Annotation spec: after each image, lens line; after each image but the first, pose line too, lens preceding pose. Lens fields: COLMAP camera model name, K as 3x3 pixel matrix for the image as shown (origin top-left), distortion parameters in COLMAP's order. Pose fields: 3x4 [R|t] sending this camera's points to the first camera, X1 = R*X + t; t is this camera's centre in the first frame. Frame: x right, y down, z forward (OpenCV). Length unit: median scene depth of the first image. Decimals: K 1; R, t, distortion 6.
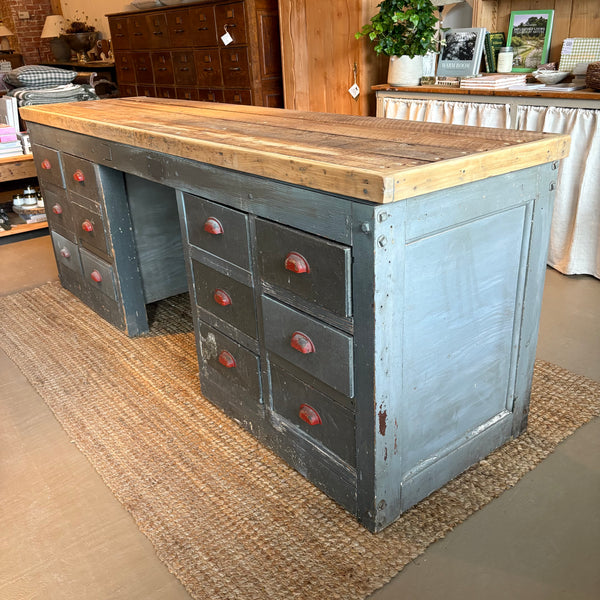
lens RADIAL K [[612.7, 0, 300.9], [0, 612.7, 304.7], [0, 0, 1]] dist [0.025702, 0.000000]
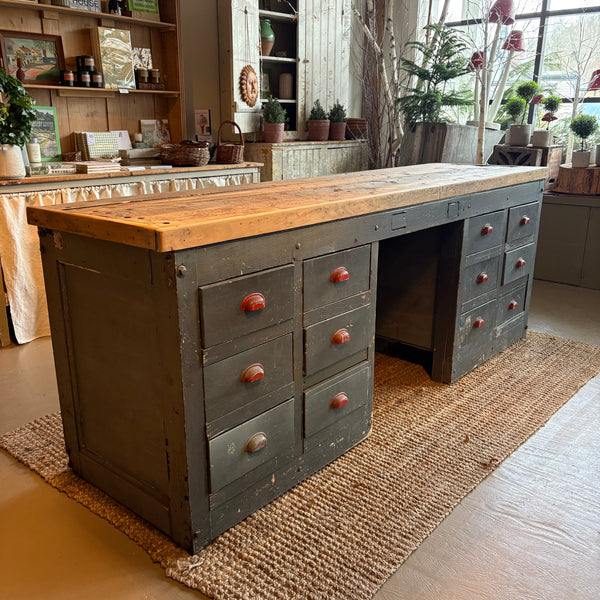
lens RADIAL K [[612.7, 0, 300.7], [0, 612.7, 305.2], [0, 0, 1]] dist [0.025702, 0.000000]
pose [[-0.190593, -0.237196, 0.952582, -1.664680], [0.406930, 0.863981, 0.296553, -0.641268], [-0.893354, 0.444156, -0.068147, 1.692764]]
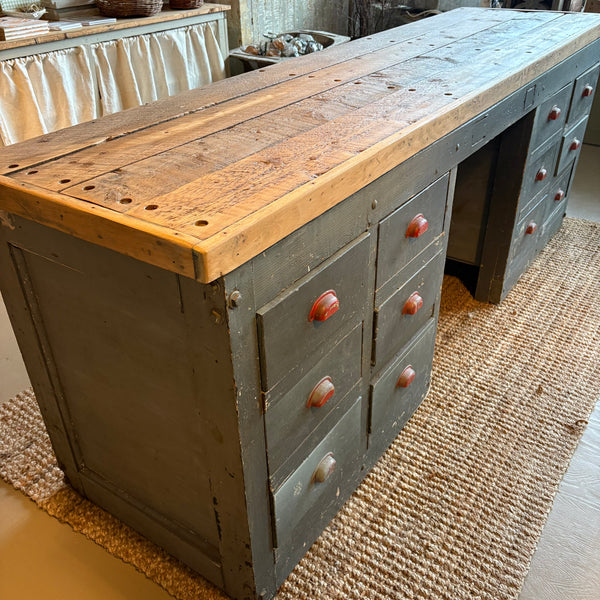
lens RADIAL K [[612.7, 0, 305.0], [0, 612.7, 304.7], [0, 0, 1]] dist [0.025702, 0.000000]
pose [[-0.296200, -0.466791, 0.833290, -1.258691], [0.415589, 0.722536, 0.552474, -0.762977], [-0.859972, 0.509948, -0.020022, 1.722985]]
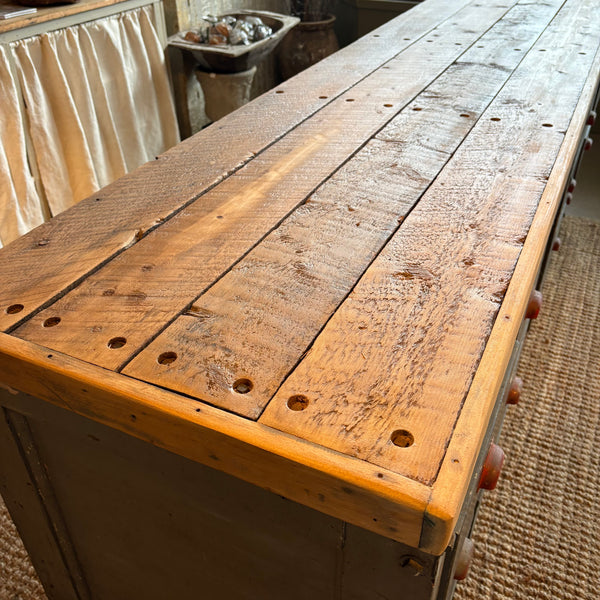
lens RADIAL K [[612.7, 0, 298.4], [0, 612.7, 308.1], [0, 0, 1]] dist [0.025702, 0.000000]
pose [[-0.438326, -0.480338, 0.759701, -0.946864], [0.392701, 0.657940, 0.642574, -0.827820], [-0.808490, 0.579992, -0.099763, 1.788998]]
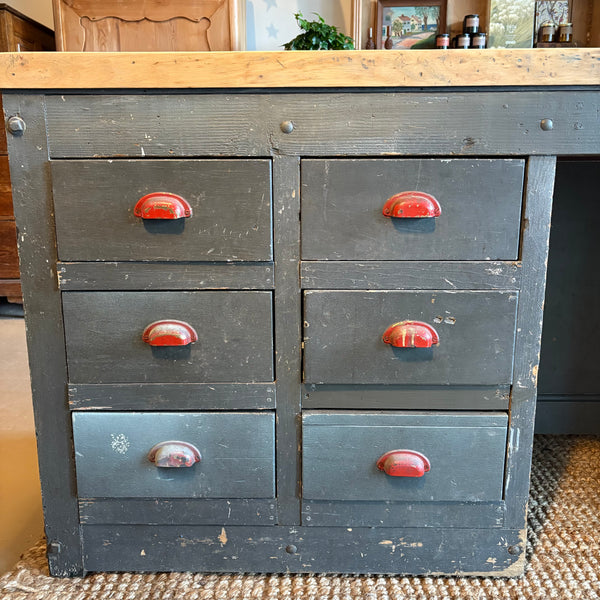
lens RADIAL K [[612.7, 0, 297.6], [0, 612.7, 301.3], [0, 0, 1]] dist [0.025702, 0.000000]
pose [[0.631636, -0.114180, 0.766811, -1.080170], [0.288037, 0.952858, -0.095378, -0.205462], [-0.719771, 0.281114, 0.634747, 1.254603]]
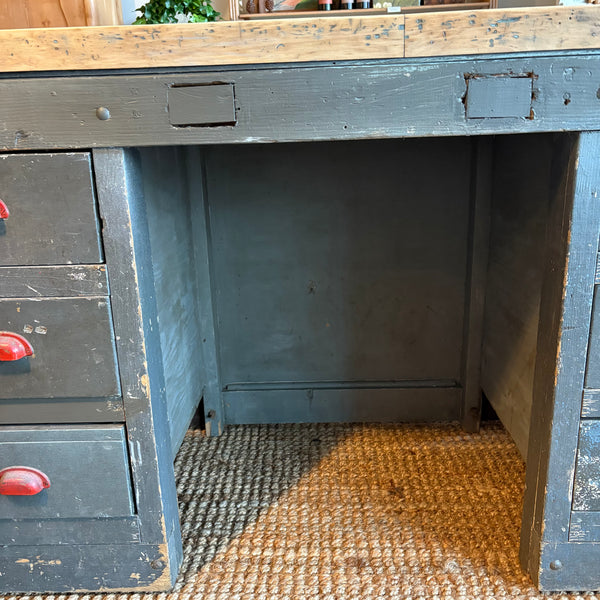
lens RADIAL K [[612.7, 0, 299.8], [0, 612.7, 299.1], [0, 0, 1]] dist [0.025702, 0.000000]
pose [[0.646255, -0.175815, 0.742593, -0.781473], [0.312877, 0.948595, -0.047698, -0.128690], [-0.696034, 0.263165, 0.668043, 0.993192]]
